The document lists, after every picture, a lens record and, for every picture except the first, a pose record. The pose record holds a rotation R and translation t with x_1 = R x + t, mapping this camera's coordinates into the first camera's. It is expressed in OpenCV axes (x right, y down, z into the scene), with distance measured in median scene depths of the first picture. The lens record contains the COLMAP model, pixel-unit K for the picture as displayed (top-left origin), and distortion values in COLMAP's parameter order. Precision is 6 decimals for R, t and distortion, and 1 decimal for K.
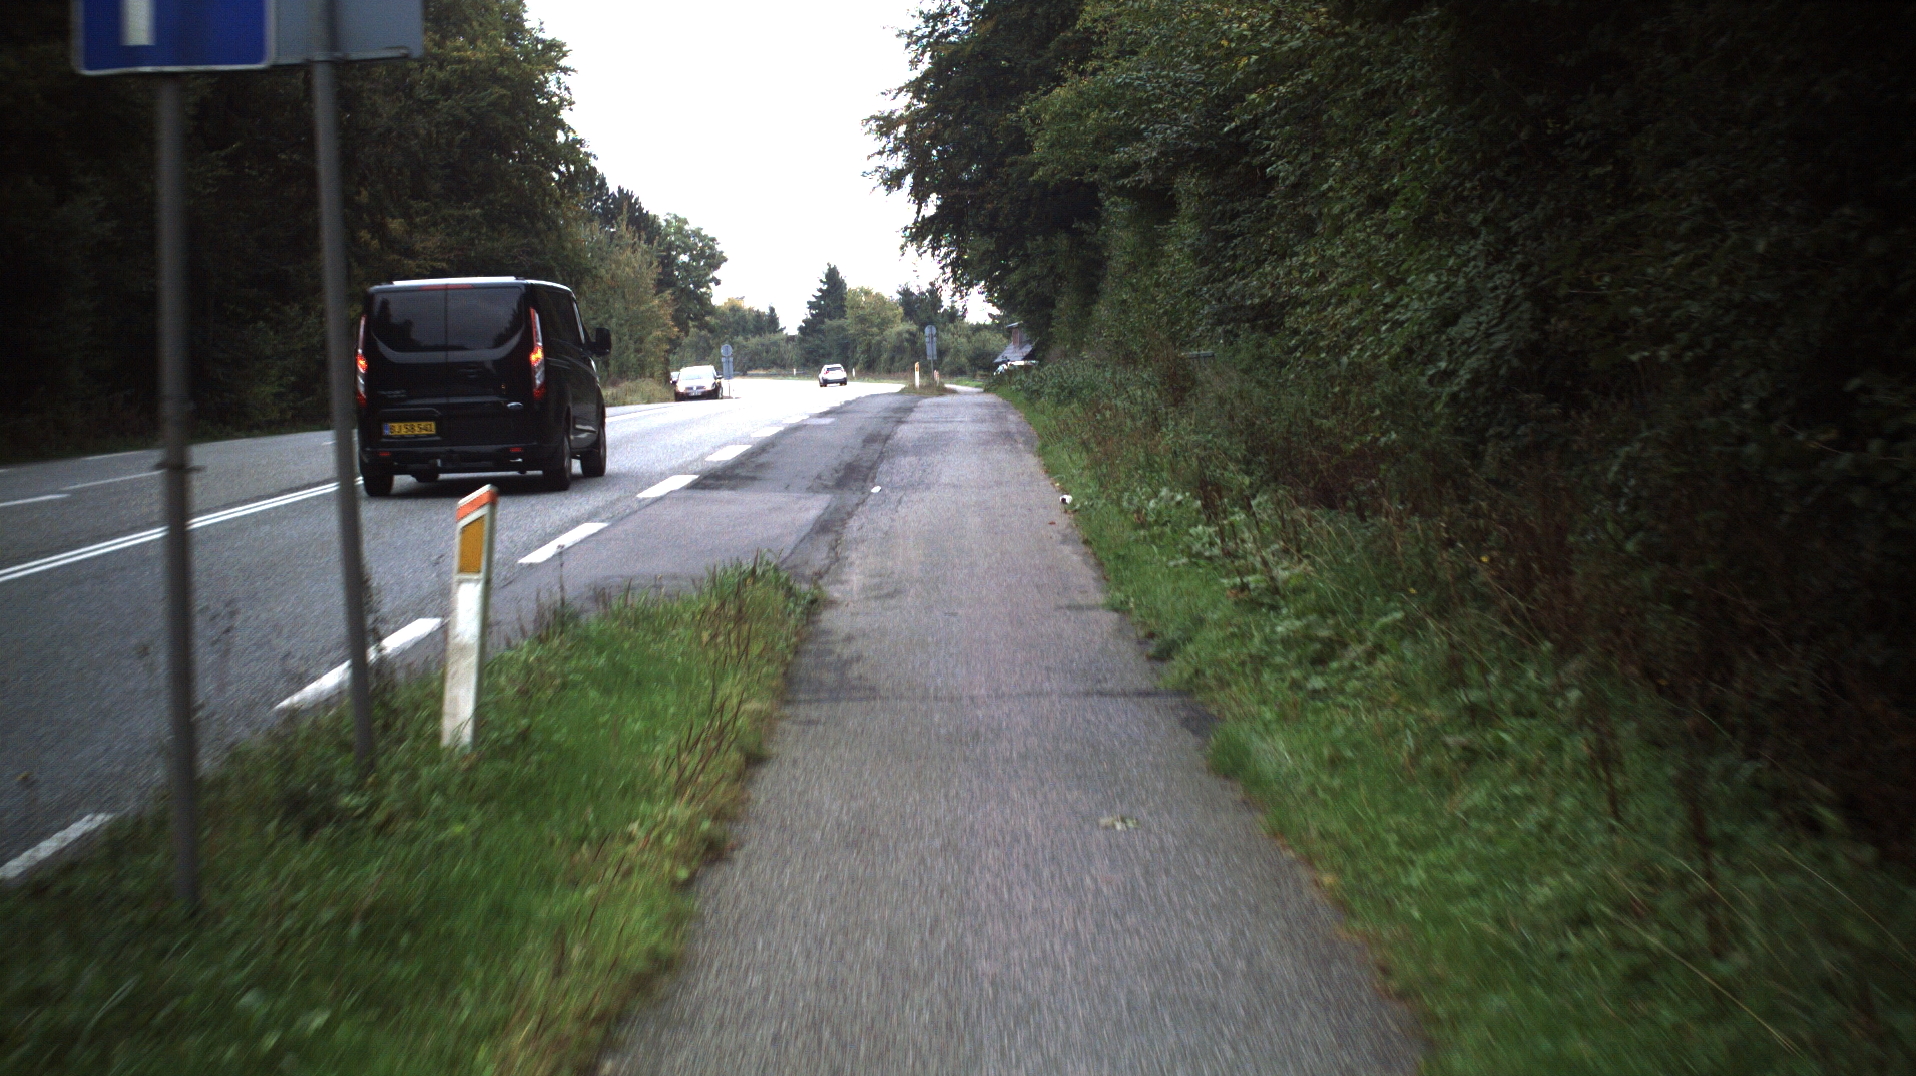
lens RADIAL K [[3026.2, 0, 967.7], [0, 3026.2, 534.6], [0, 0, 1]] dist [-0.190244, 0.000000]
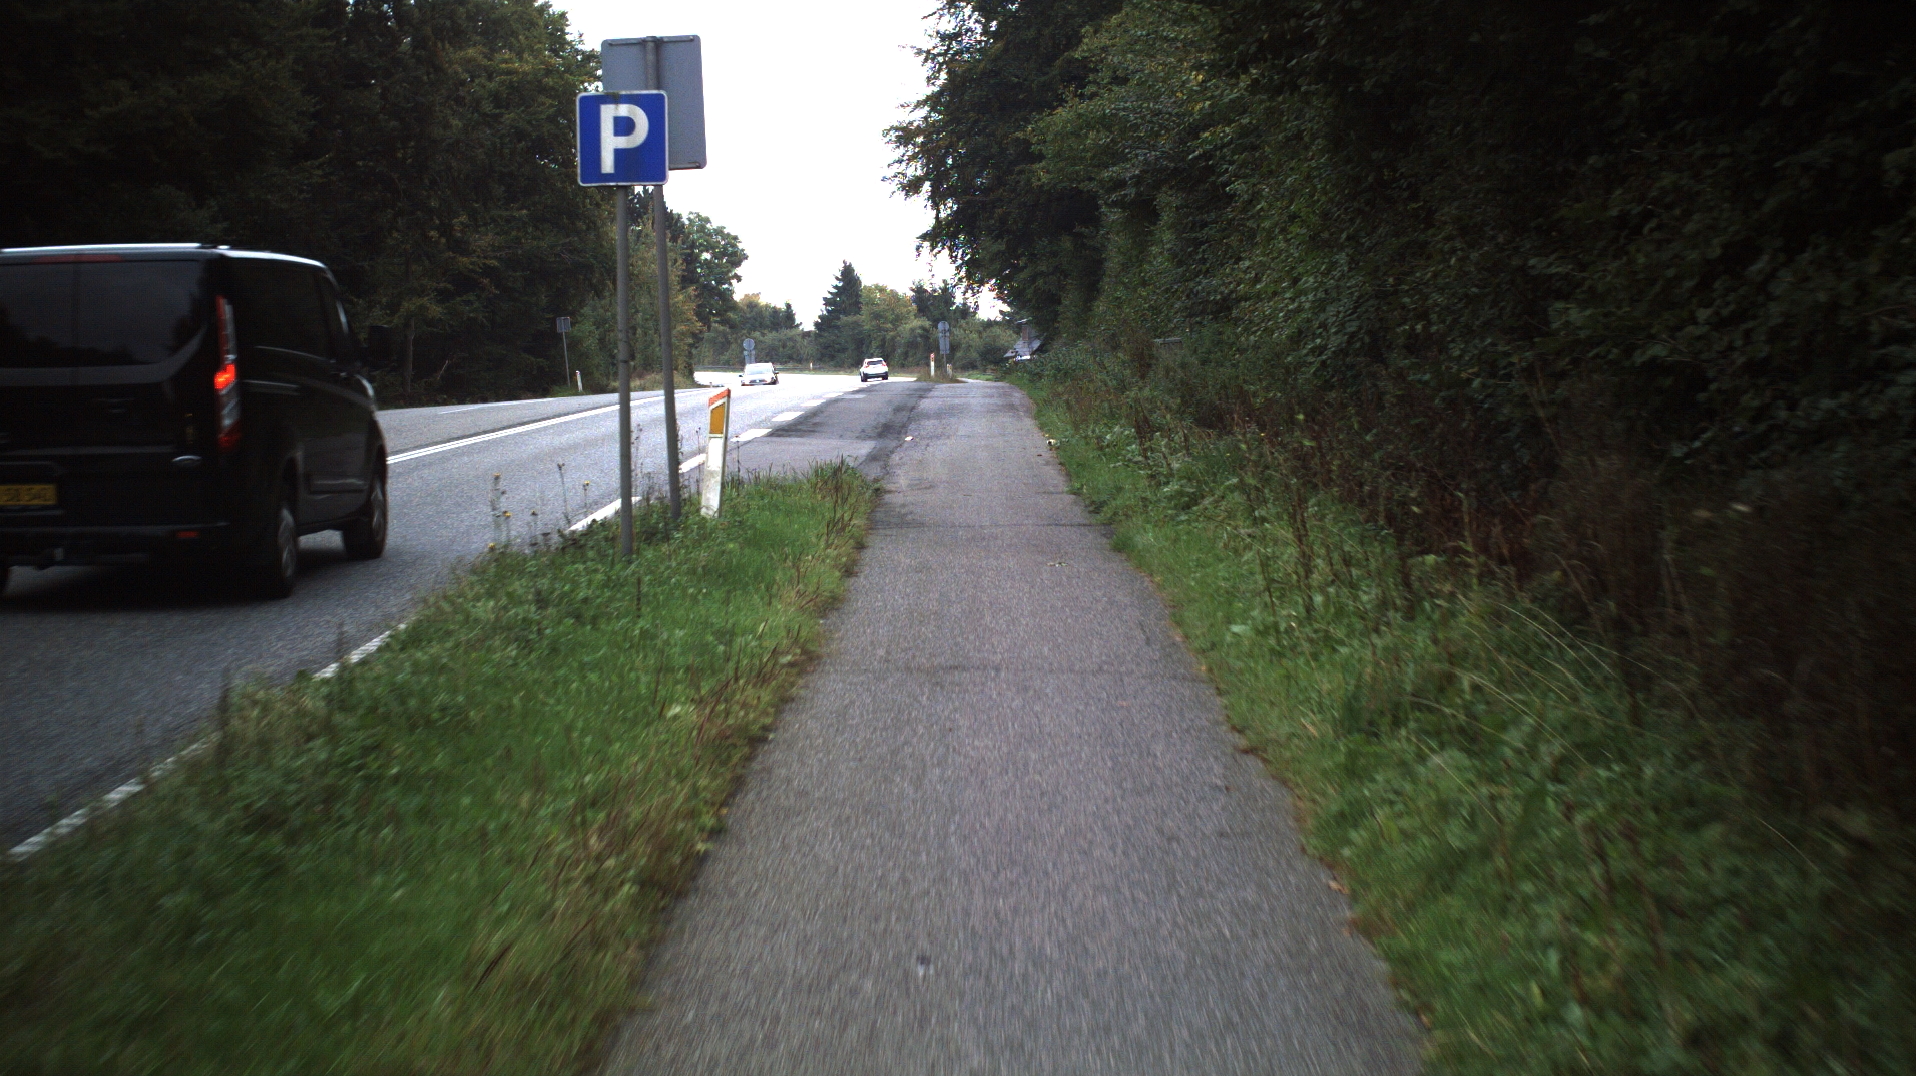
lens RADIAL K [[3487.1, 0, 945.7], [0, 3487.1, 527.0], [0, 0, 1]] dist [-0.203941, 0.000000]
pose [[0.999947, 0.004318, -0.009314, -0.000023], [-0.004432, 0.999915, -0.012235, 0.023089], [0.009260, 0.012275, 0.999882, -0.281576]]
